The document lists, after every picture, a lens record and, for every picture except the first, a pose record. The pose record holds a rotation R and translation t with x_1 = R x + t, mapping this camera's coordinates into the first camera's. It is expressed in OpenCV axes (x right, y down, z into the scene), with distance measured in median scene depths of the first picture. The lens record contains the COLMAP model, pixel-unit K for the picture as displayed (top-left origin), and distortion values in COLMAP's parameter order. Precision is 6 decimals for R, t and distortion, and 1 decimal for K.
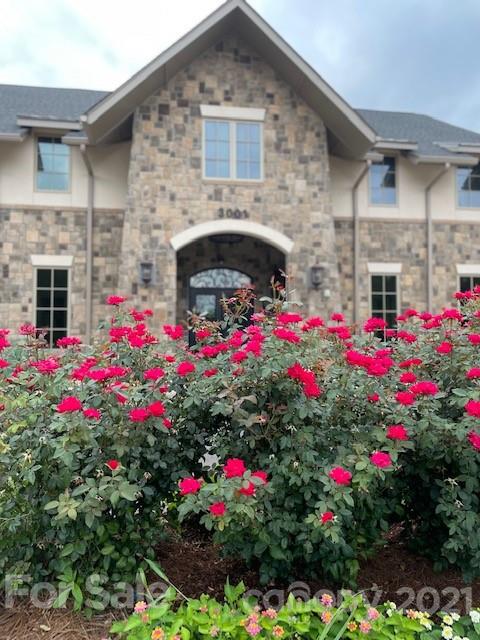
lens RADIAL K [[476.7, 0, 239.0], [0, 476.7, 319.4], [0, 0, 1]] dist [0.068622, -0.083929]
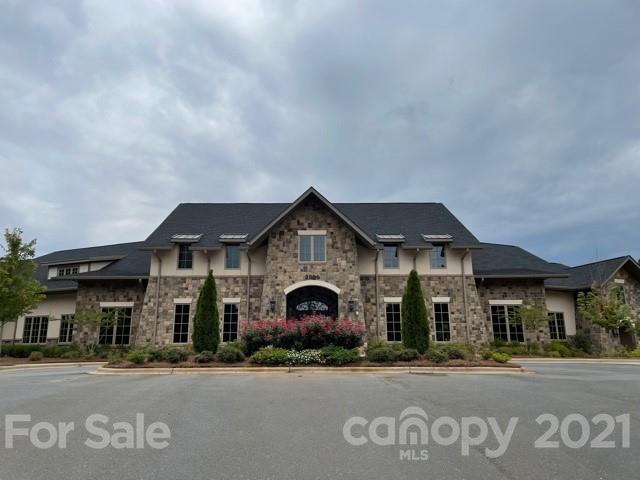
lens RADIAL K [[476.7, 0, 319.0], [0, 476.7, 240.9], [0, 0, 1]] dist [0.068622, -0.083929]
pose [[0.991113, -0.035911, -0.128087, 0.297944], [0.009682, 0.979794, -0.199776, 0.051387], [0.132673, 0.196760, 0.971434, -1.129559]]
